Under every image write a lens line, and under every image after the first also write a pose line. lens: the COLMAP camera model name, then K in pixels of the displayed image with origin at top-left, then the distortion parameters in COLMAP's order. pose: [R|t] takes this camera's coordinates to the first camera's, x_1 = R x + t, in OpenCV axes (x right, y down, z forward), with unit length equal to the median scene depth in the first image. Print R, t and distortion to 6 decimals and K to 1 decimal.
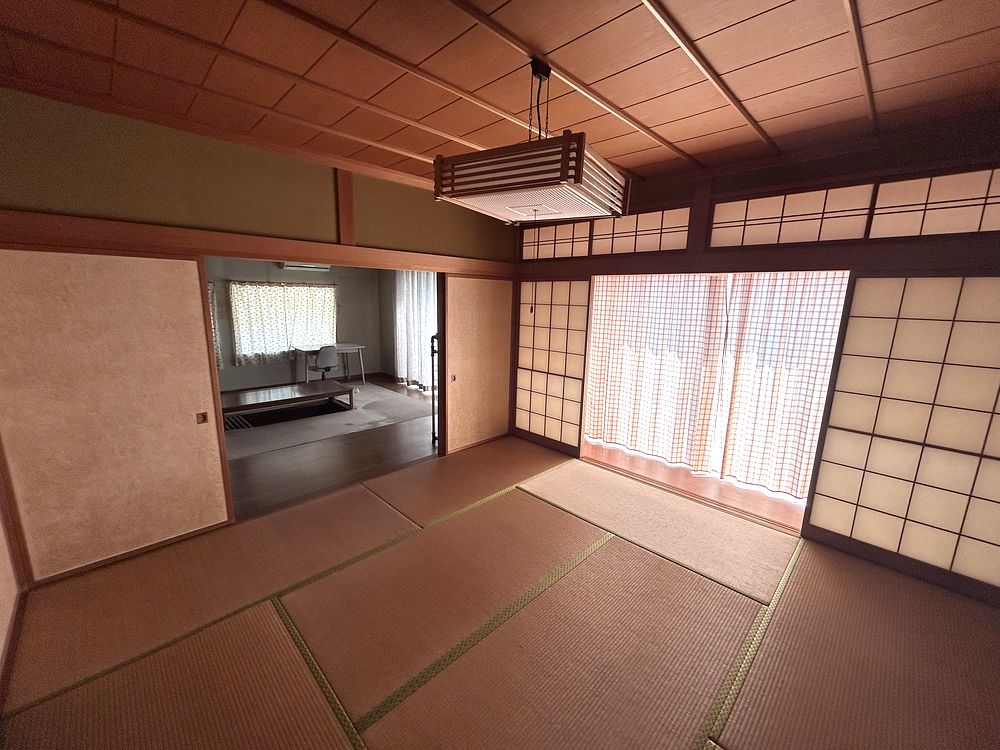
lens RADIAL K [[401.2, 0, 498.7], [0, 401.2, 373.7], [0, 0, 1]] dist [-0.001446, -0.000606]
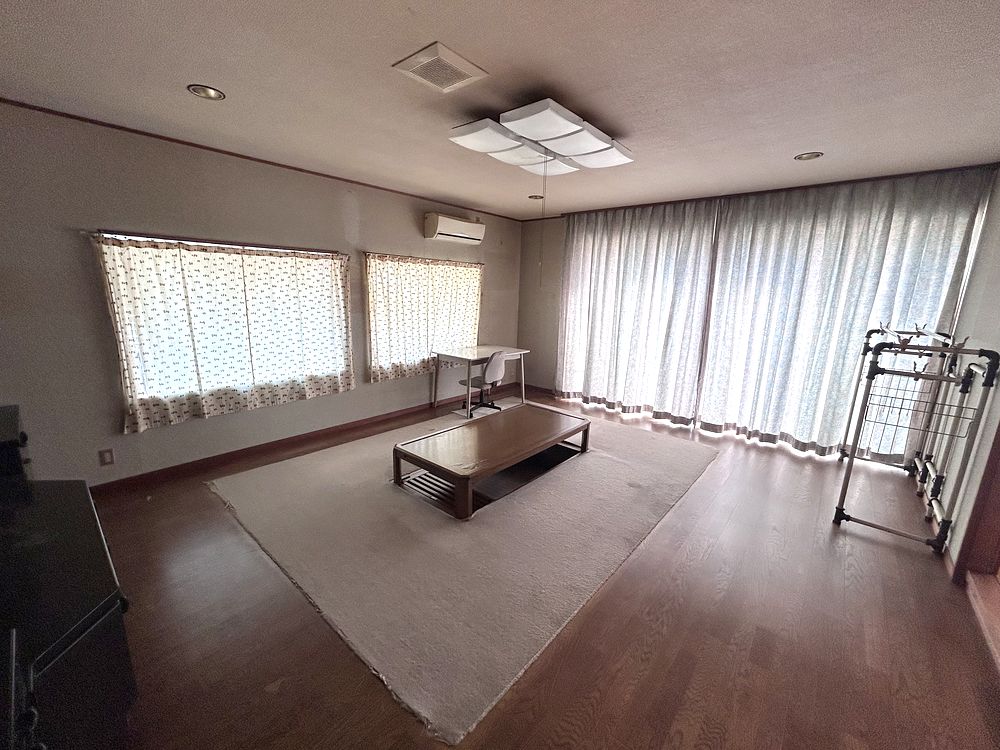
lens RADIAL K [[401.2, 0, 501.1], [0, 401.2, 374.7], [0, 0, 1]] dist [-0.001446, -0.000606]
pose [[0.996963, -0.017253, 0.075937, -0.469262], [0.015971, 0.999720, 0.017463, -0.040381], [-0.076217, -0.016197, 0.996960, 0.310677]]
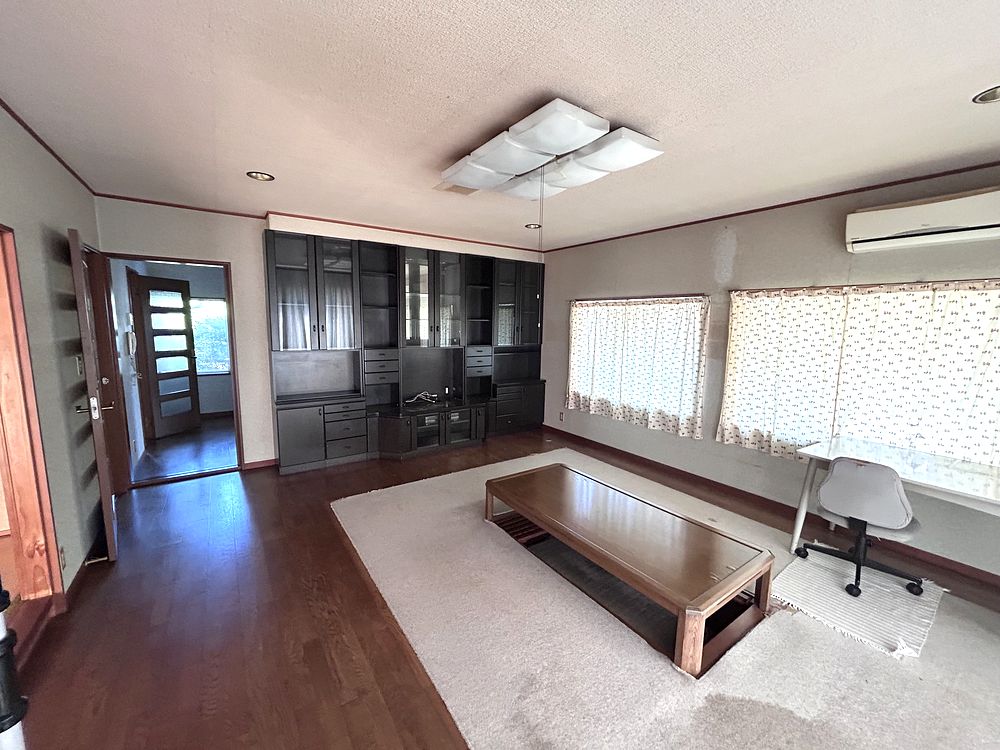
lens RADIAL K [[401.2, 0, 496.5], [0, 401.2, 375.5], [0, 0, 1]] dist [-0.001446, -0.000606]
pose [[-0.176624, 0.104792, -0.978684, -0.056530], [-0.210146, 0.967375, 0.141506, -0.118184], [0.961583, 0.230660, -0.148840, 0.731584]]
